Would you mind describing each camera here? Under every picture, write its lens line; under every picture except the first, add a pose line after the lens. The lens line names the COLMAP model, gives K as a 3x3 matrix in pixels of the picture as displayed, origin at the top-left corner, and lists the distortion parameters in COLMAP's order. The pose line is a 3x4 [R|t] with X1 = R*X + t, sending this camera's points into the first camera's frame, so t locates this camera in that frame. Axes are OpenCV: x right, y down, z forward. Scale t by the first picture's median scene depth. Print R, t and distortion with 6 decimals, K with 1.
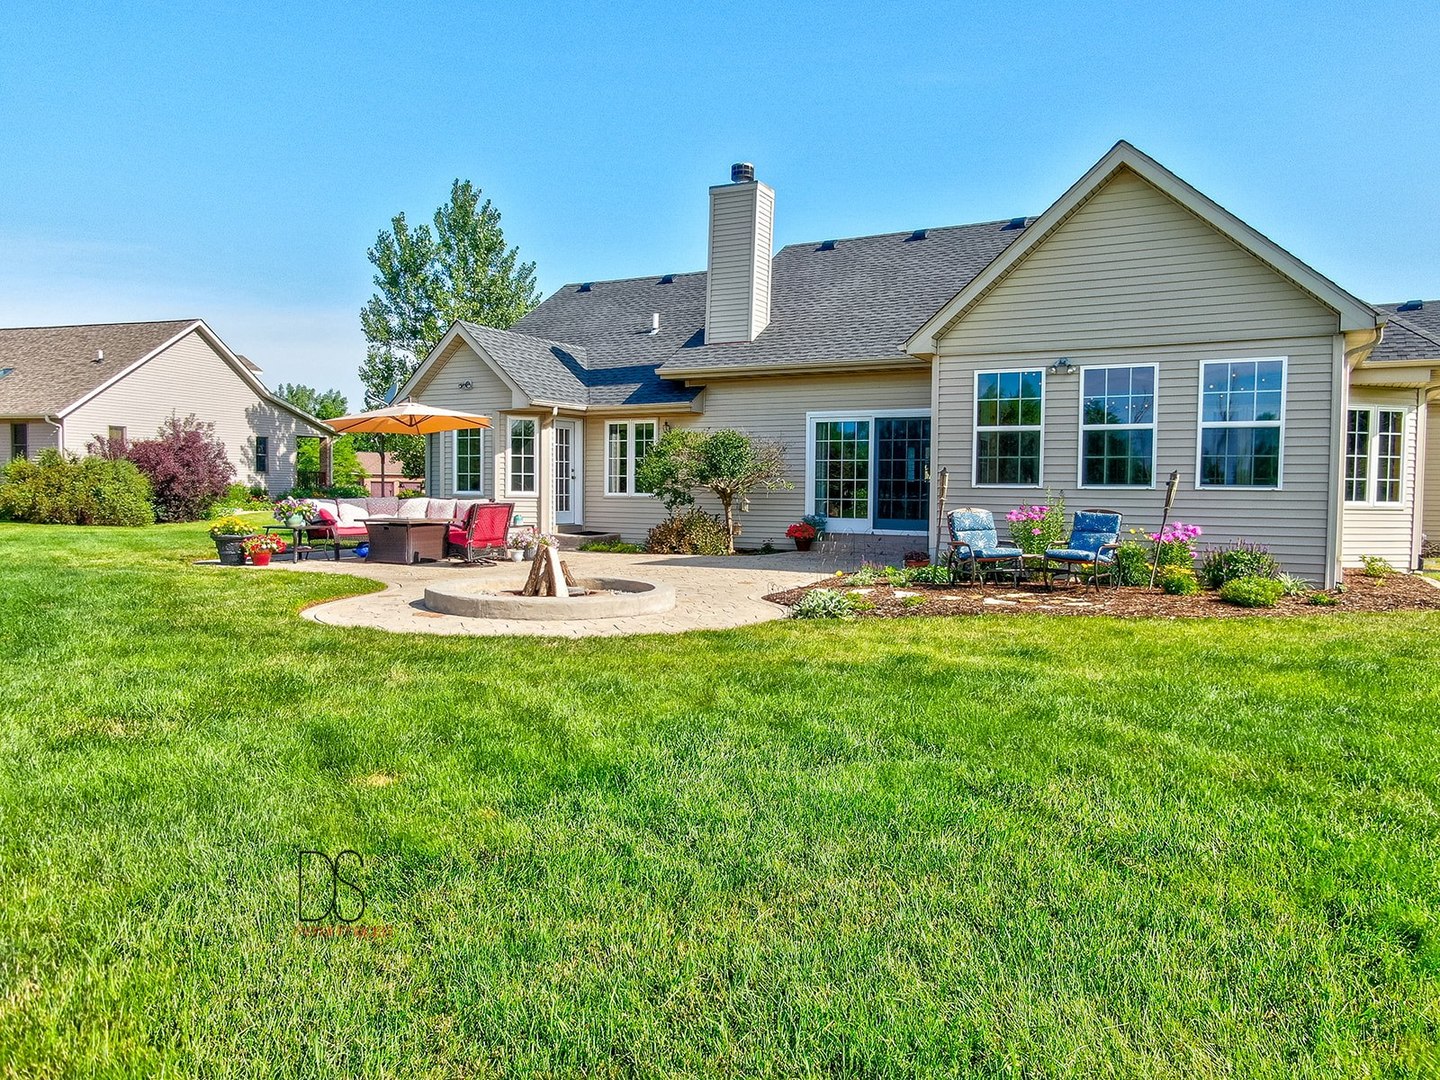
lens RADIAL K [[1061.8, 0, 720.0], [0, 1061.8, 540.0], [0, 0, 1]] dist [-0.009702, -0.000695]
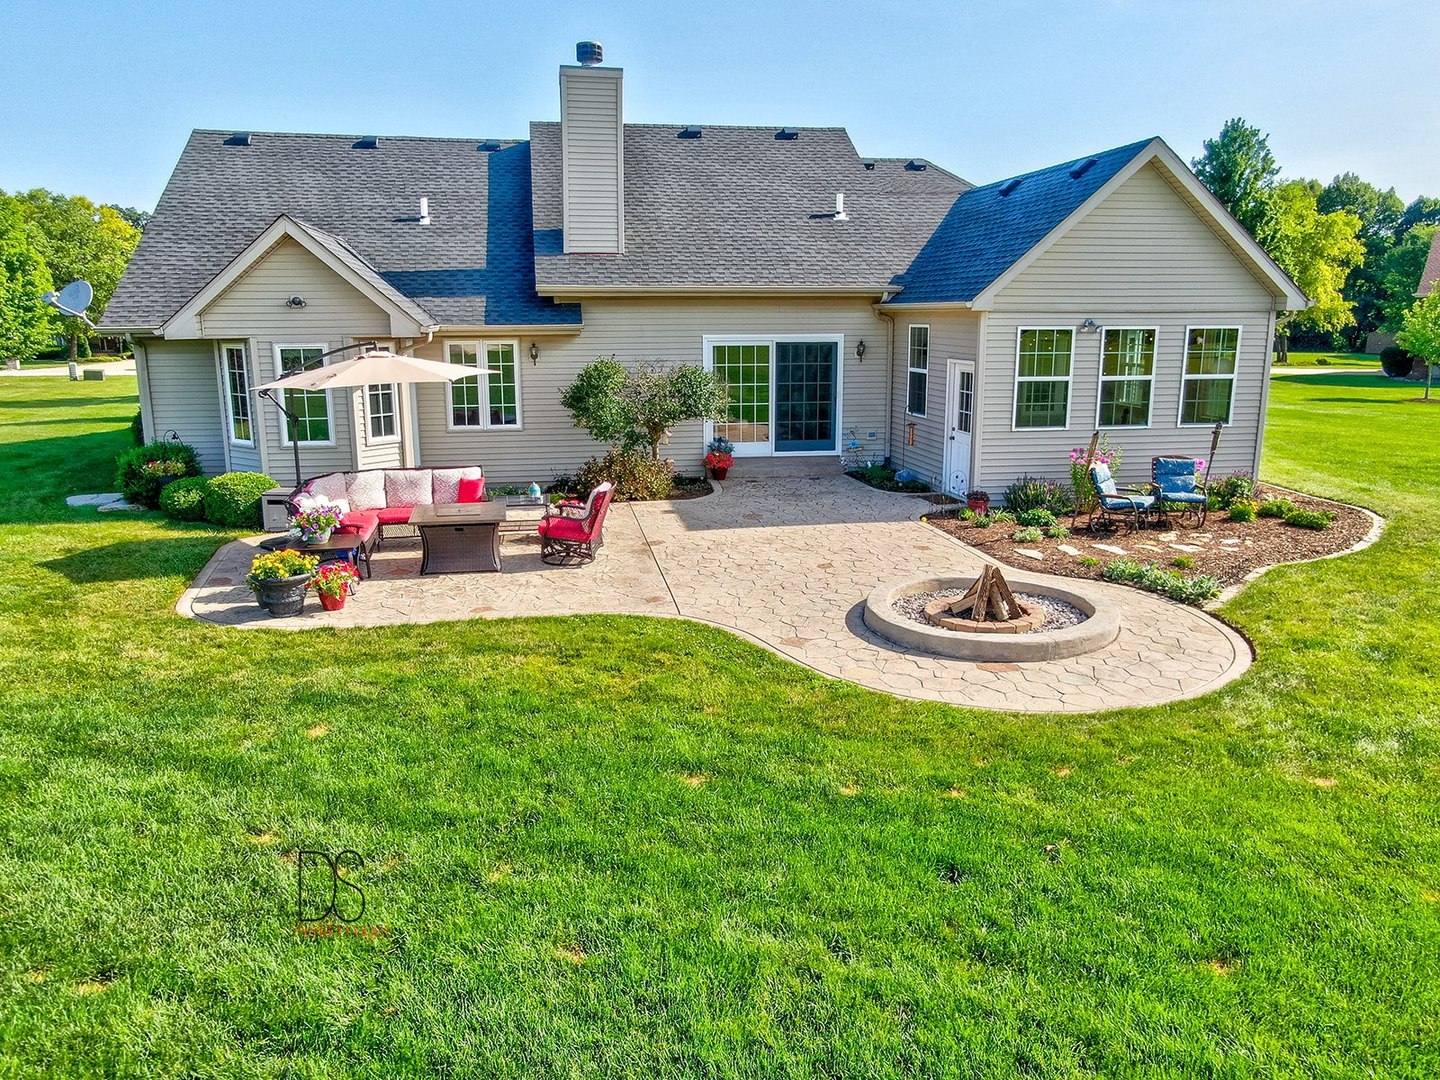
lens RADIAL K [[1038.2, 0, 720.0], [0, 1038.2, 540.0], [0, 0, 1]] dist [-0.010014, 0.024757]
pose [[0.784322, -0.144997, 0.603171, -0.472485], [0.040173, 0.982131, 0.183859, -0.103081], [-0.619052, -0.119974, 0.776132, 0.216517]]
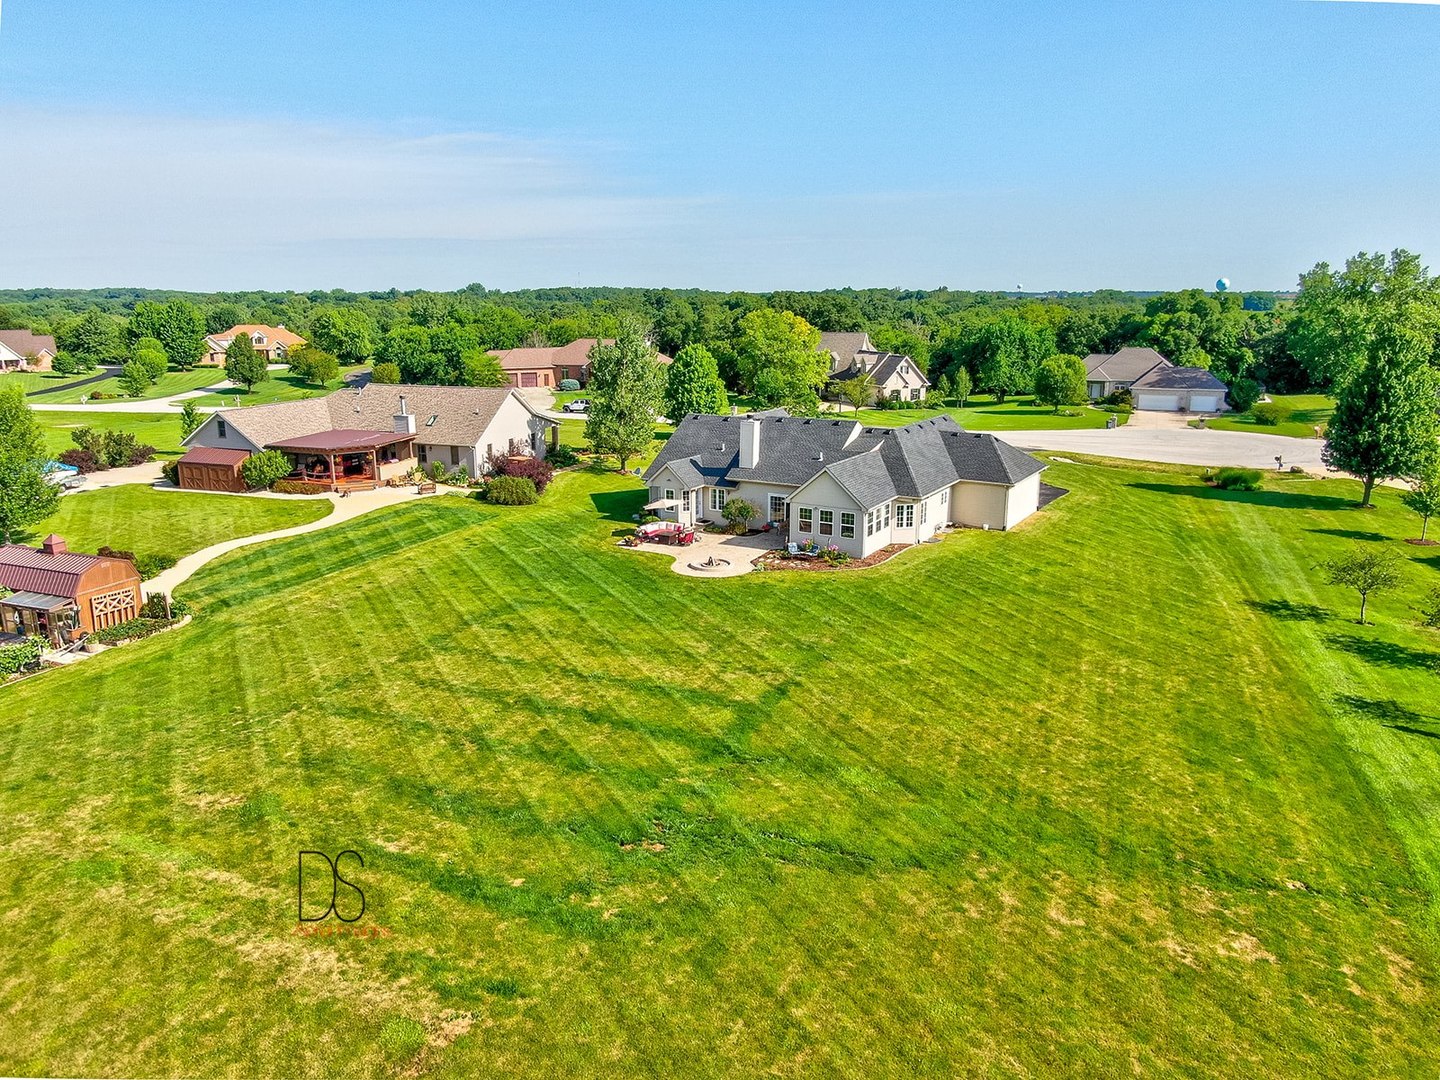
lens RADIAL K [[1020.9, 0, 720.0], [0, 1020.9, 540.0], [0, 0, 1]] dist [0.000074, 0.002715]
pose [[0.999361, -0.004046, -0.035513, 0.039614], [0.010670, 0.982039, 0.188376, -0.574681], [0.034113, -0.188635, 0.981455, -2.252476]]
